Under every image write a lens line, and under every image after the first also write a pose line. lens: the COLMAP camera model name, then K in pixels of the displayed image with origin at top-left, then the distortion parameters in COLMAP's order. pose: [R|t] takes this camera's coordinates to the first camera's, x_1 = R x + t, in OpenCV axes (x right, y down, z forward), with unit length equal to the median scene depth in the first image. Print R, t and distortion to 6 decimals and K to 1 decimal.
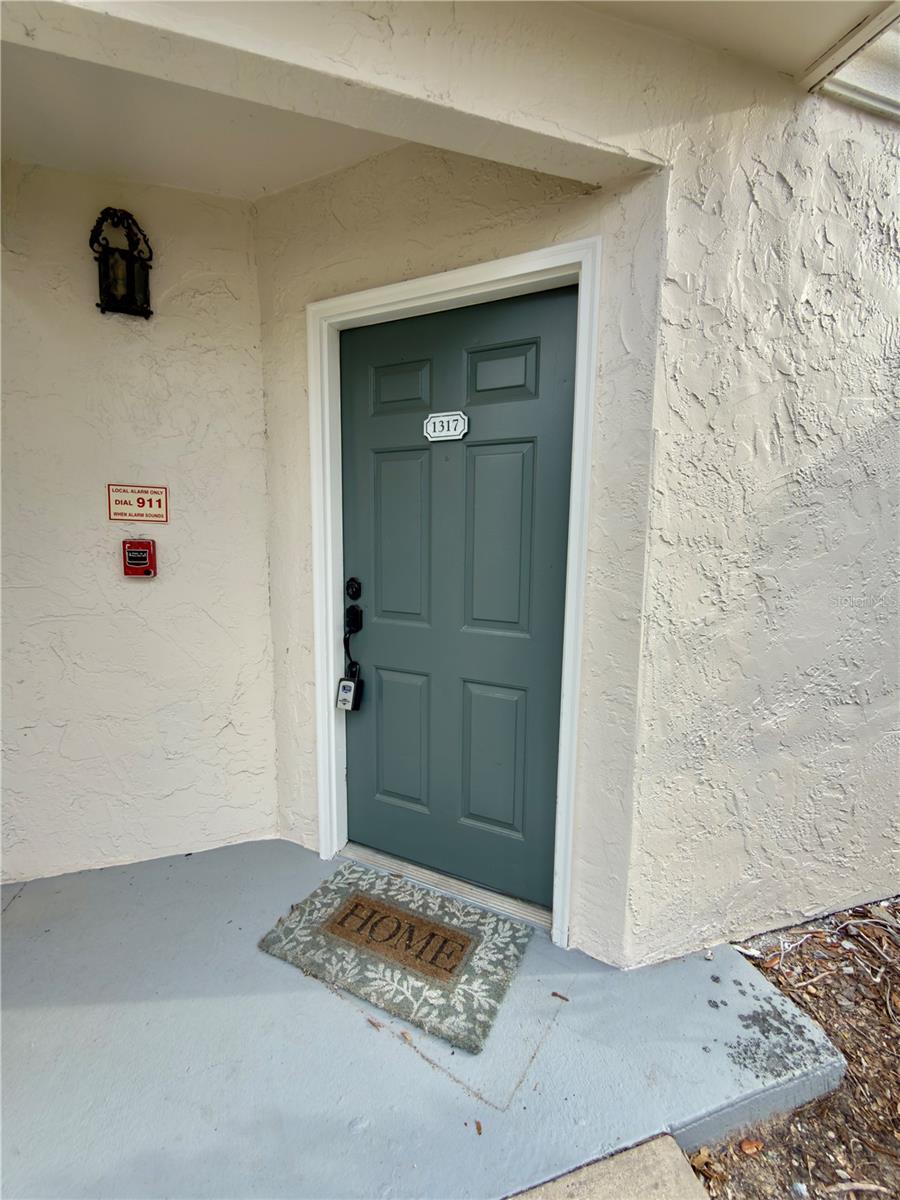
lens RADIAL K [[519.0, 0, 450.7], [0, 519.0, 599.8], [0, 0, 1]] dist [-0.000524, -0.000026]
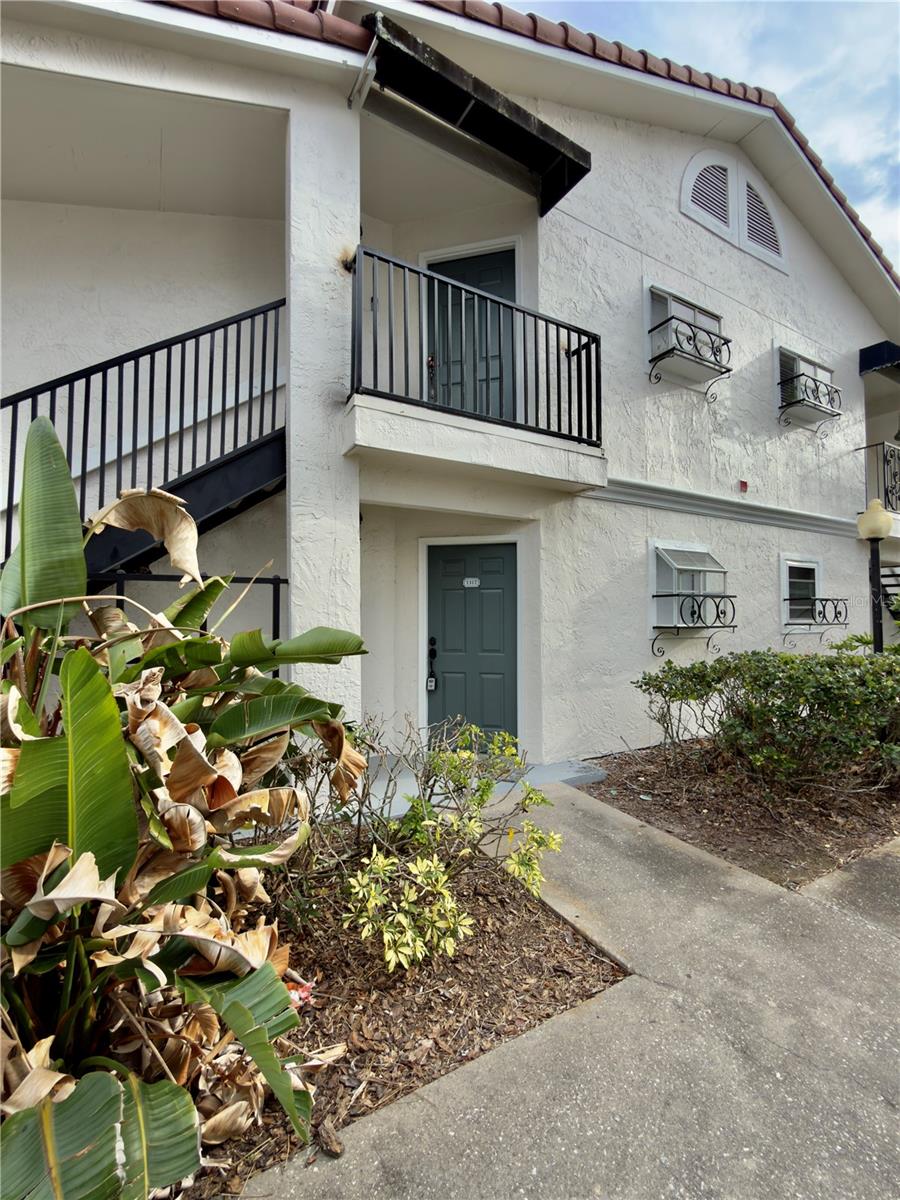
lens RADIAL K [[519.0, 0, 447.4], [0, 519.0, 604.5], [0, 0, 1]] dist [-0.000524, -0.000026]
pose [[0.977596, -0.011594, 0.210171, -0.793670], [0.041355, 0.989600, -0.137771, 0.188246], [-0.206388, 0.143376, 0.967909, -1.849001]]
